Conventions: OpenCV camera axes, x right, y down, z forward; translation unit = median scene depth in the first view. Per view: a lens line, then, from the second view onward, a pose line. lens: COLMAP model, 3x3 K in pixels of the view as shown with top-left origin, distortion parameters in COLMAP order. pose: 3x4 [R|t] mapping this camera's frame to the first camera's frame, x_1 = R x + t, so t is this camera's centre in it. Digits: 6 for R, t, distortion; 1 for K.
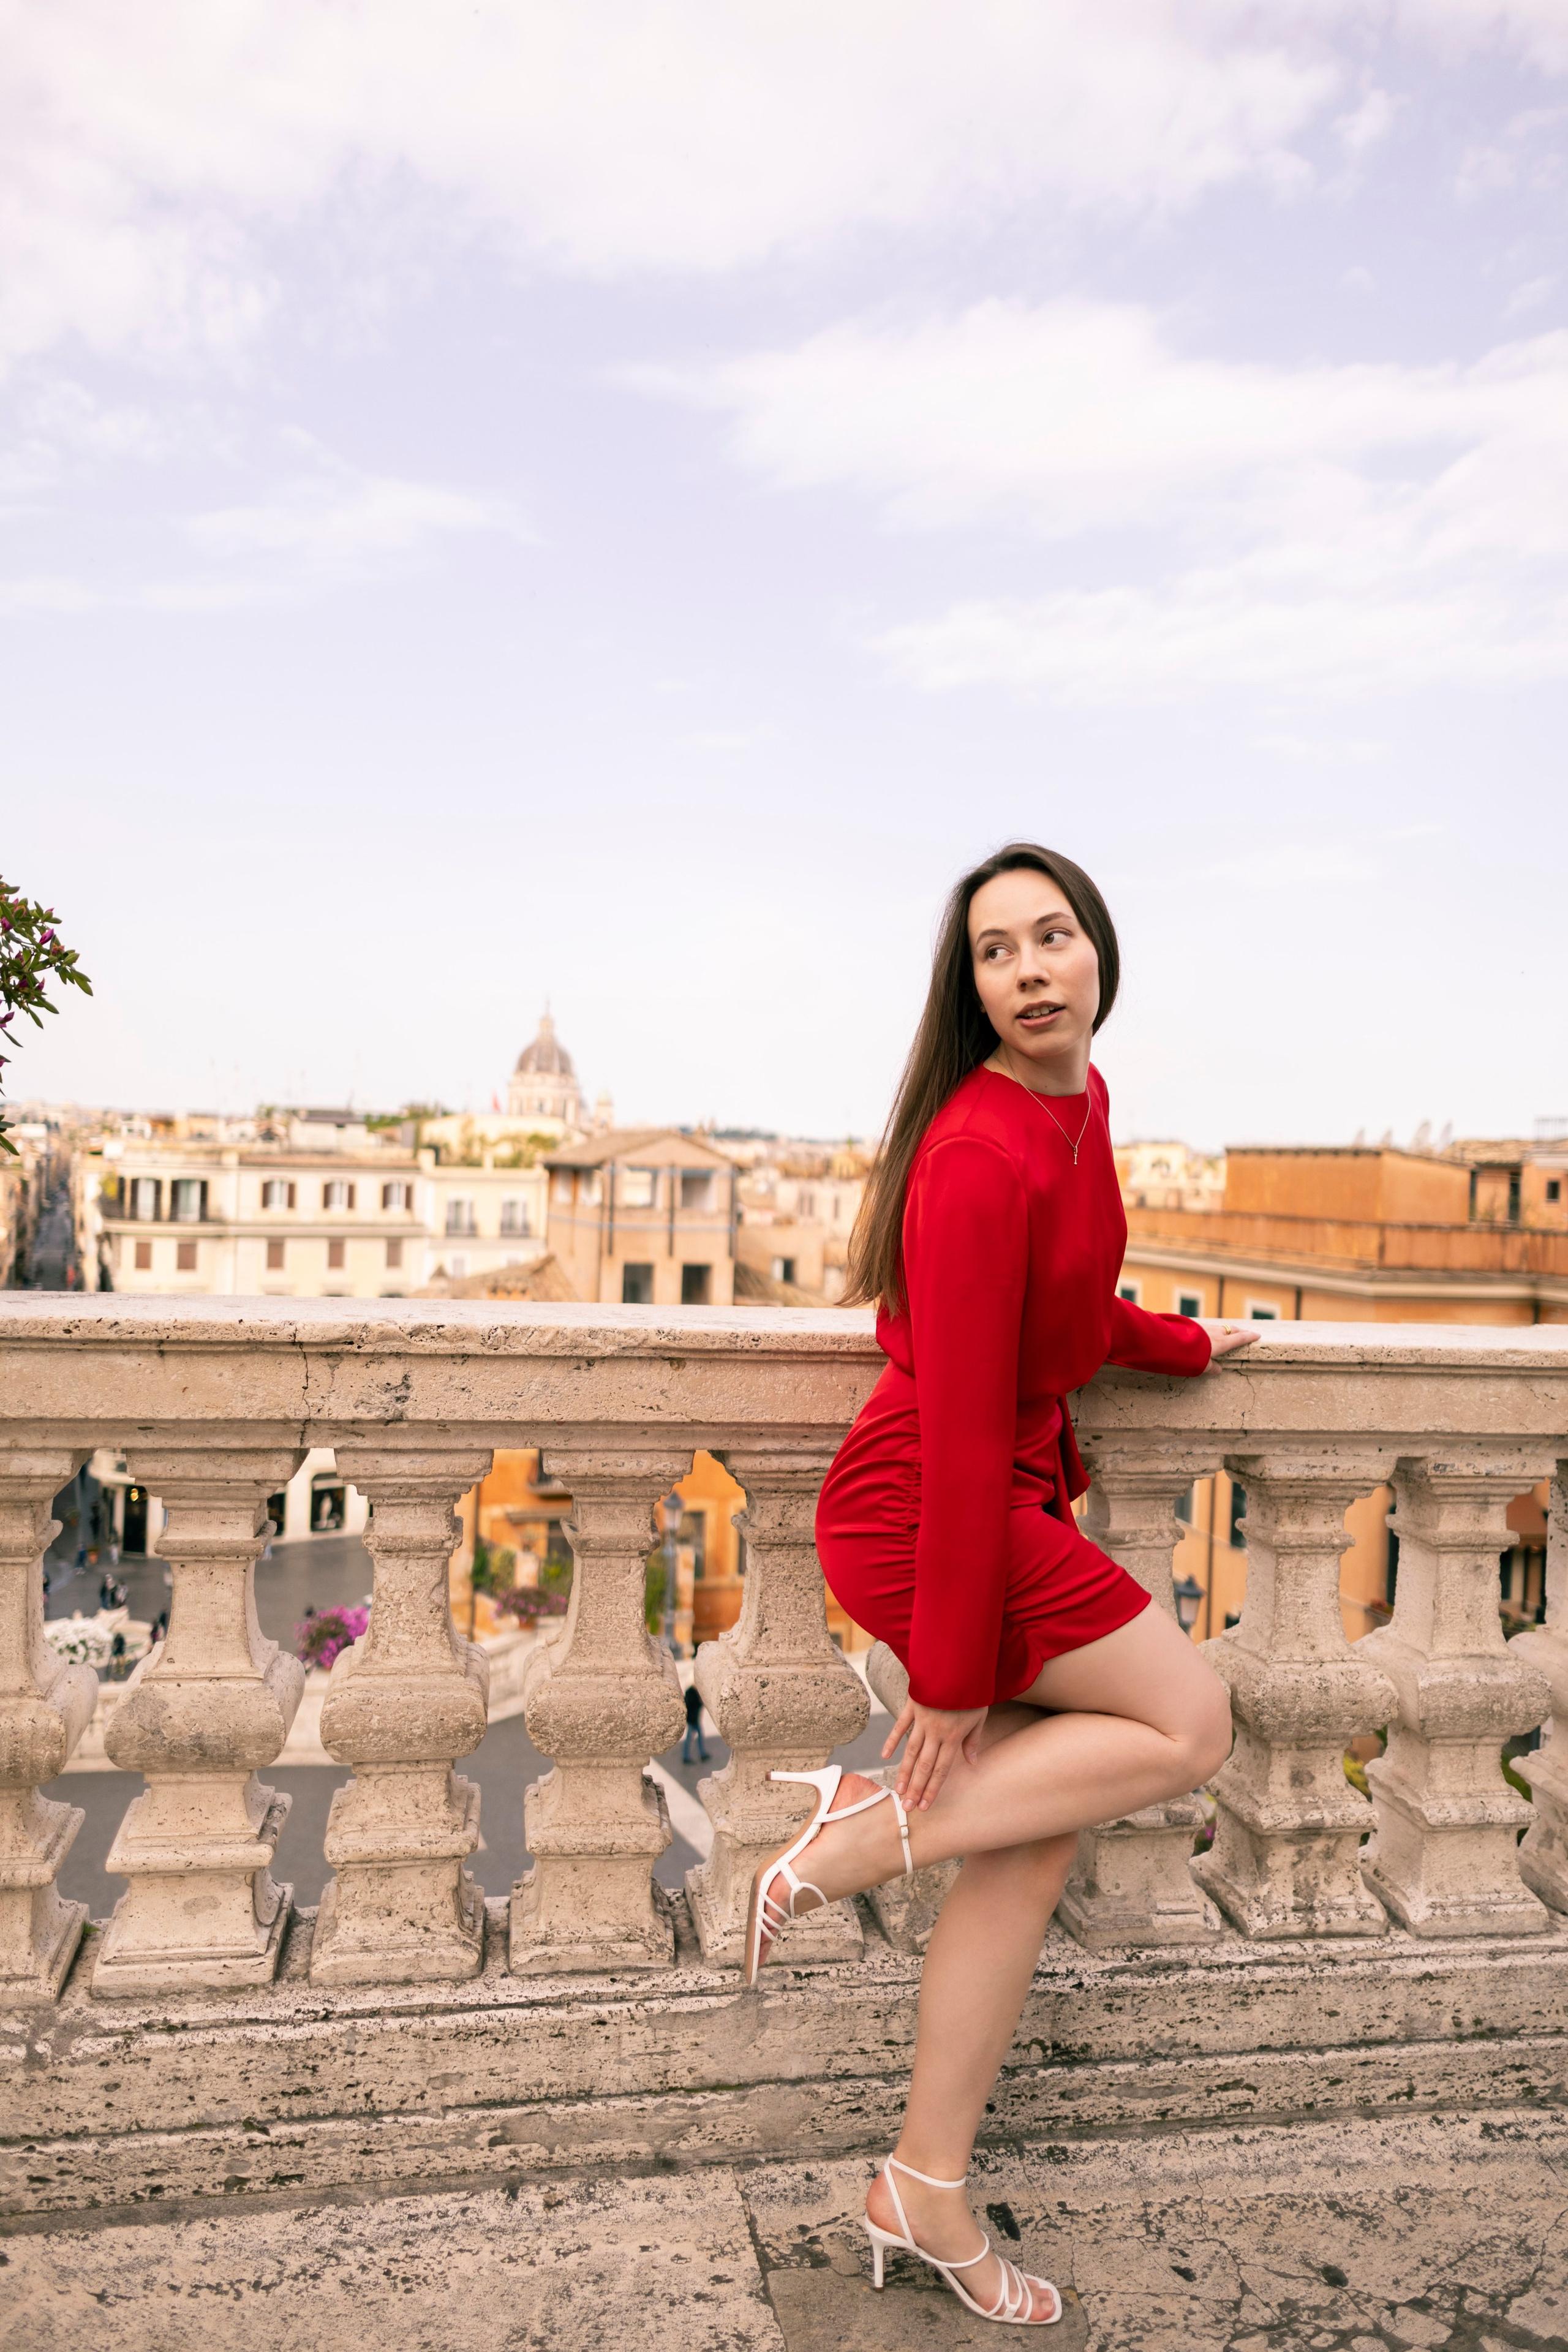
lens RADIAL K [[1622.4, 0, 788.6], [0, 1622.4, 1178.0], [0, 0, 1]] dist [0.014271, -0.020673]
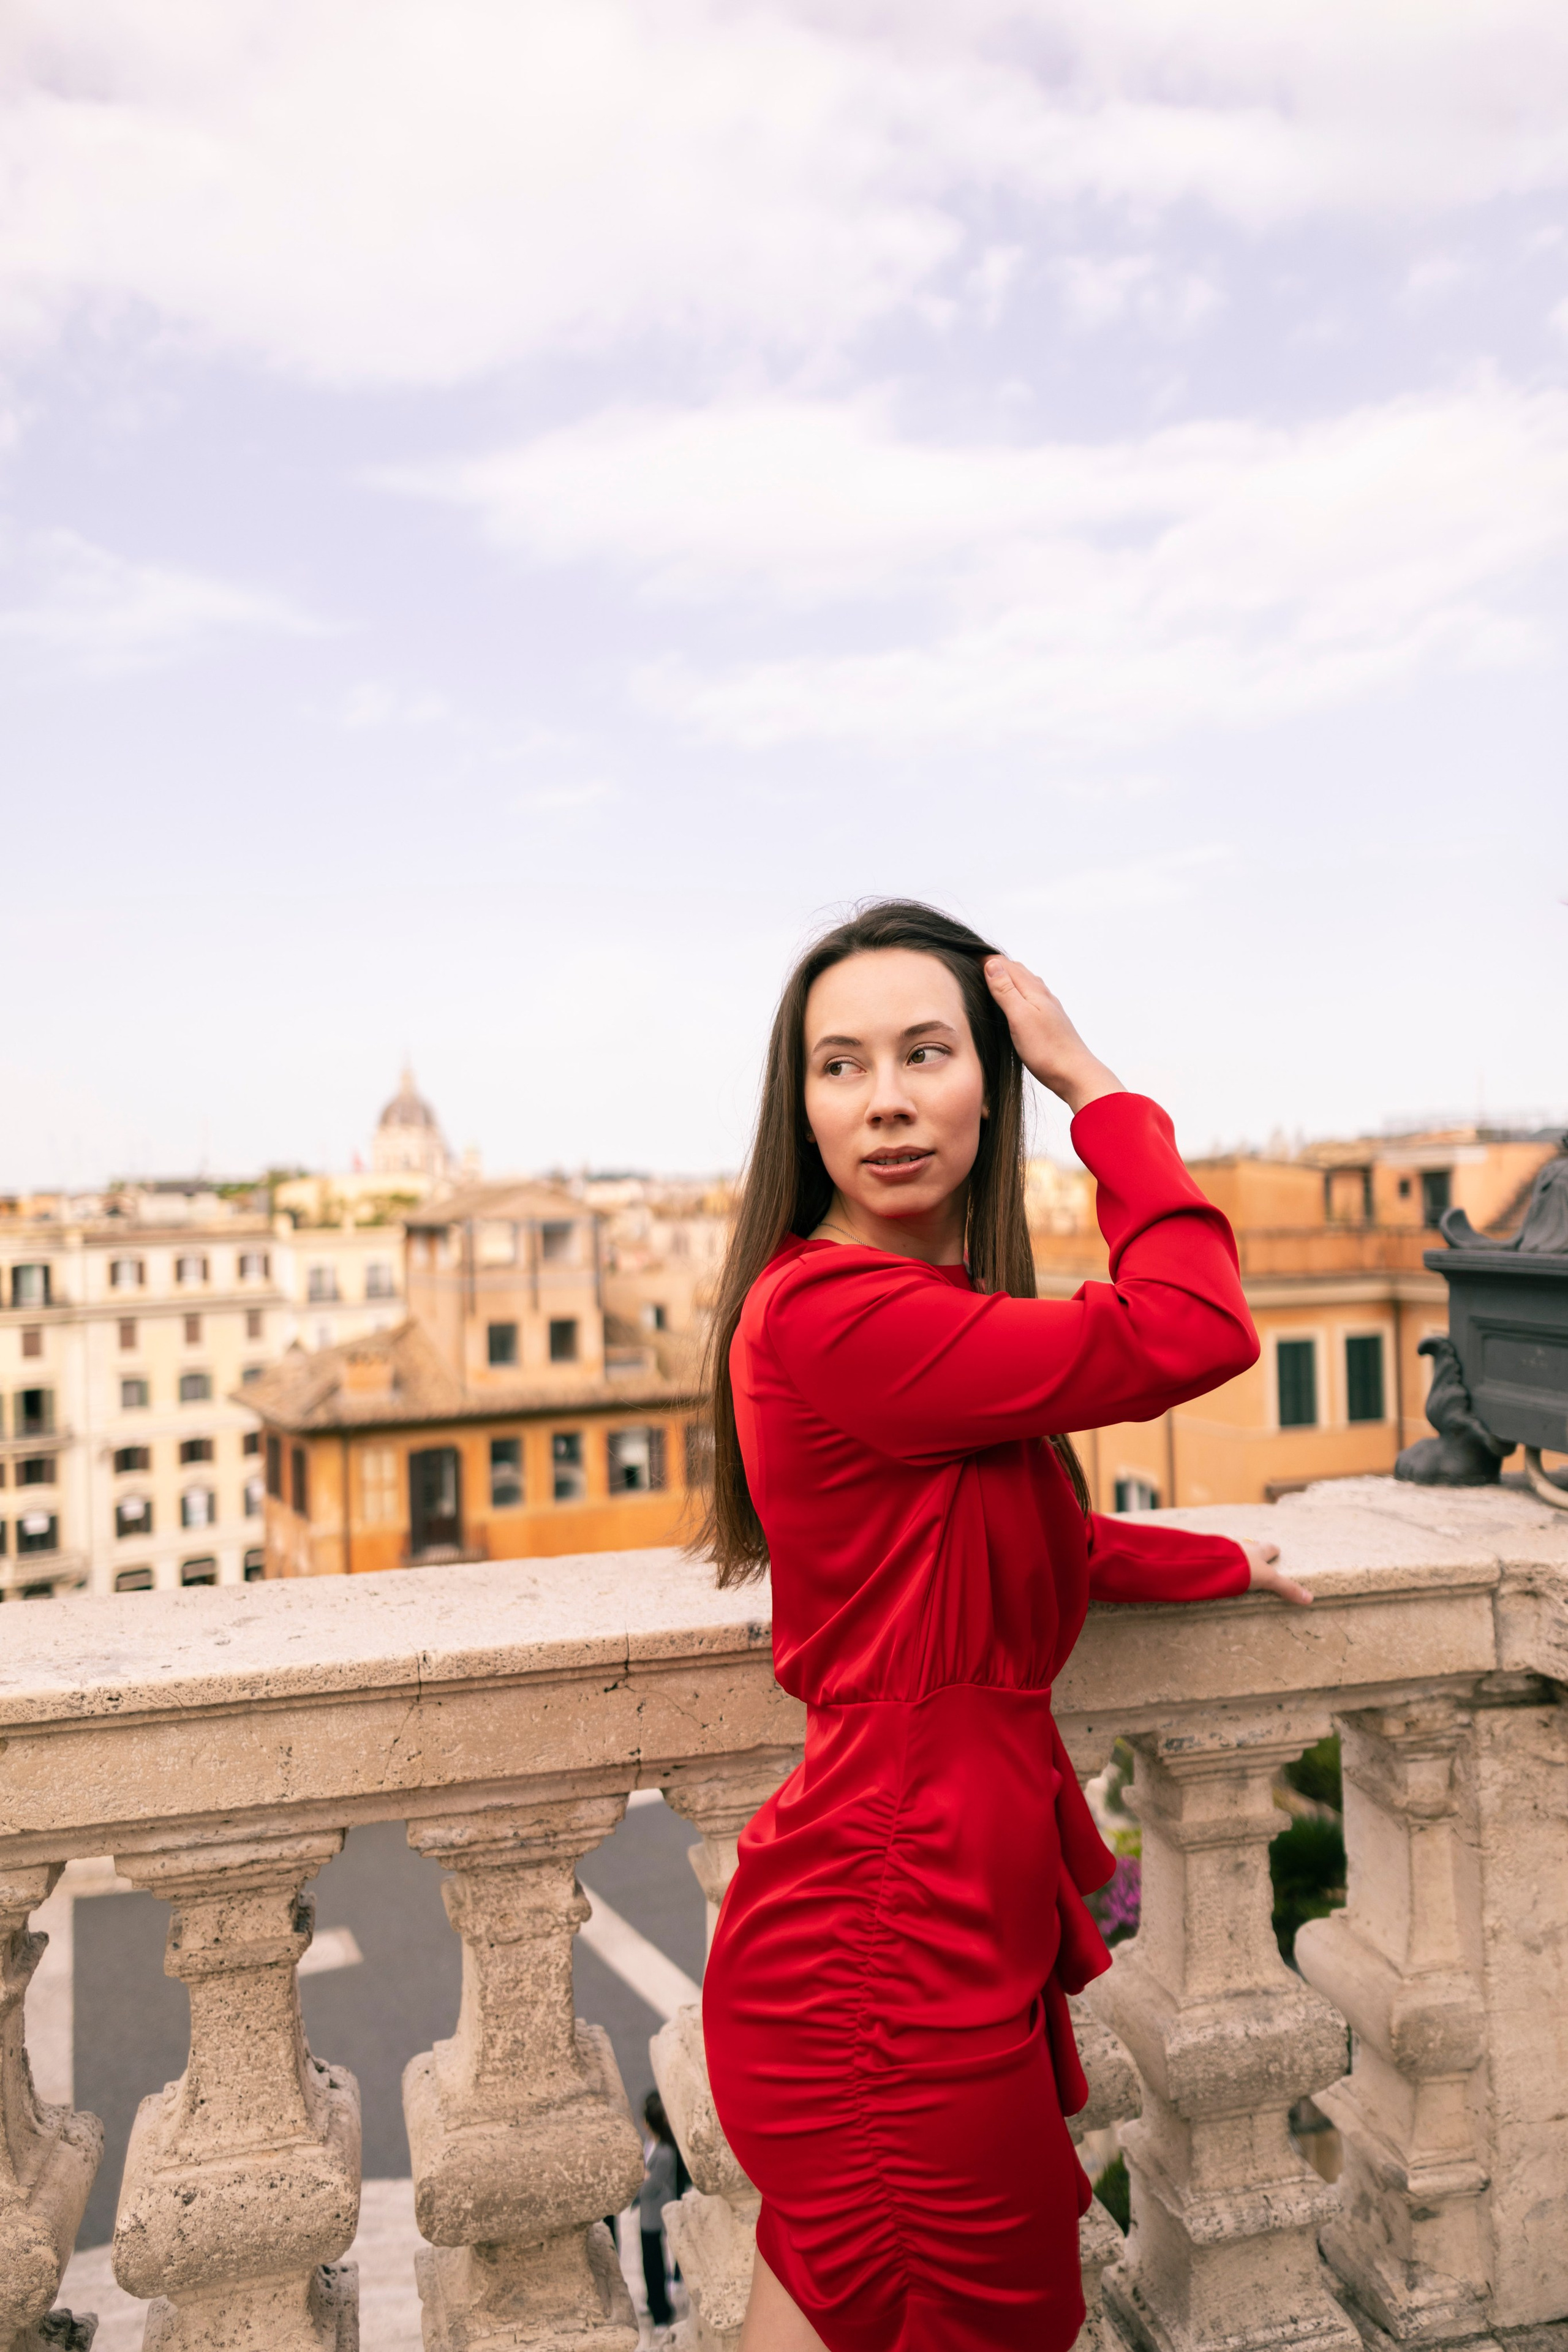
lens RADIAL K [[1653.7, 0, 784.0], [0, 1653.7, 1176.0], [0, 0, 1]] dist [0.003178, -0.006399]
pose [[0.994670, -0.062565, 0.081963, 0.181891], [0.064713, 0.997620, -0.023815, -0.067841], [-0.080278, 0.028992, 0.996351, 0.270030]]
